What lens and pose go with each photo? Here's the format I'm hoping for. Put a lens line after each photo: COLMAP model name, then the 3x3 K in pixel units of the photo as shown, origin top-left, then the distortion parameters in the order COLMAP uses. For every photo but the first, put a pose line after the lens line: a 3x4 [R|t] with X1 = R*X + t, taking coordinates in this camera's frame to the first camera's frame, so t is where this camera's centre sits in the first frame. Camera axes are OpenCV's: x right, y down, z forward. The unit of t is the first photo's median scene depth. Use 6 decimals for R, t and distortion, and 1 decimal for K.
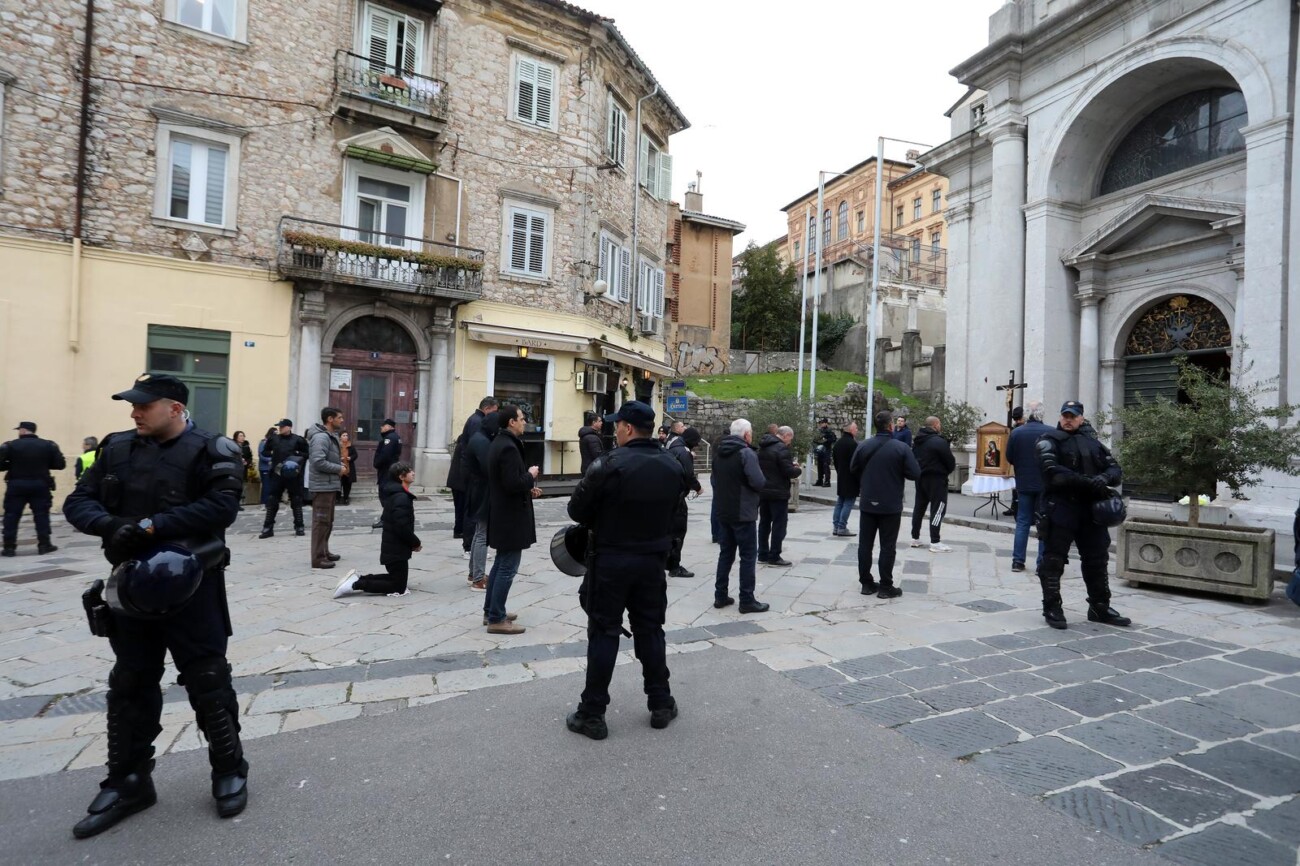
lens RADIAL K [[680.6, 0, 645.9], [0, 680.6, 428.5], [0, 0, 1]] dist [-0.064826, 0.030967]
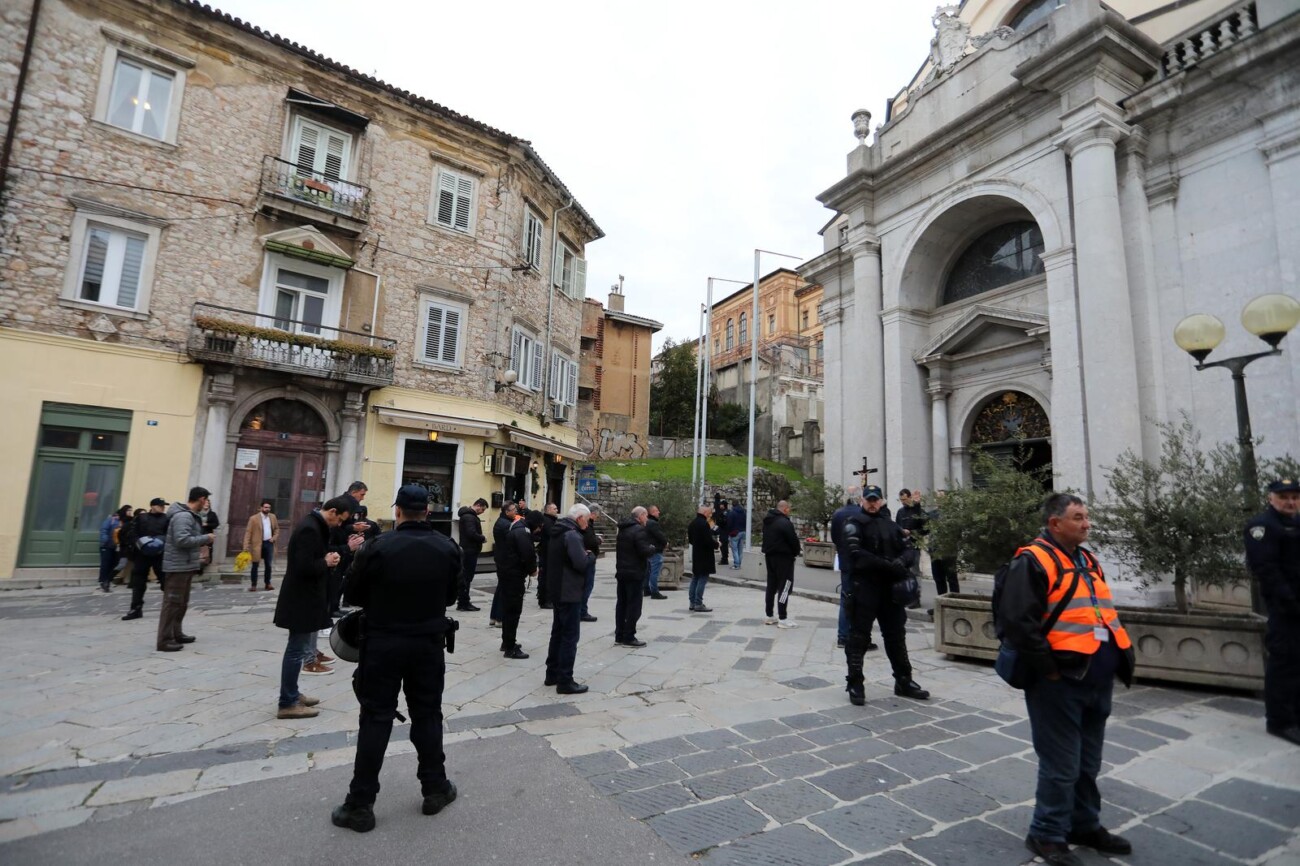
lens RADIAL K [[630.3, 0, 645.0], [0, 630.3, 429.8], [0, 0, 1]] dist [-0.065691, 0.025900]
pose [[0.995626, 0.013465, 0.092455, 0.065326], [-0.001937, 0.992323, -0.123659, -0.002105], [-0.093410, 0.122939, 0.988008, 0.007689]]
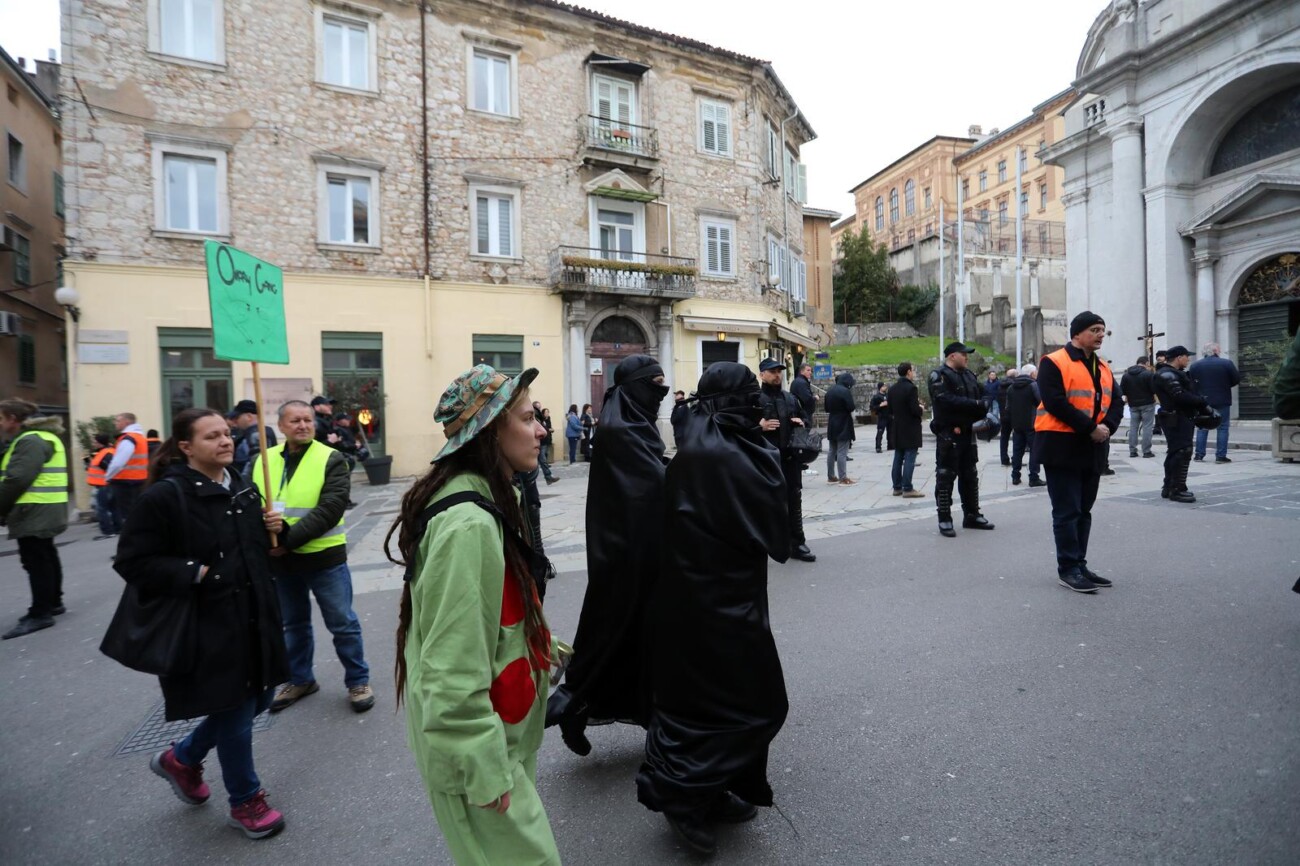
lens RADIAL K [[626.9, 0, 646.3], [0, 626.9, 427.4], [0, 0, 1]] dist [-0.068079, 0.024822]
pose [[0.992654, -0.057524, -0.106435, -0.235451], [0.061182, 0.997632, 0.031424, 0.013204], [0.104375, -0.037705, 0.993823, -0.208110]]
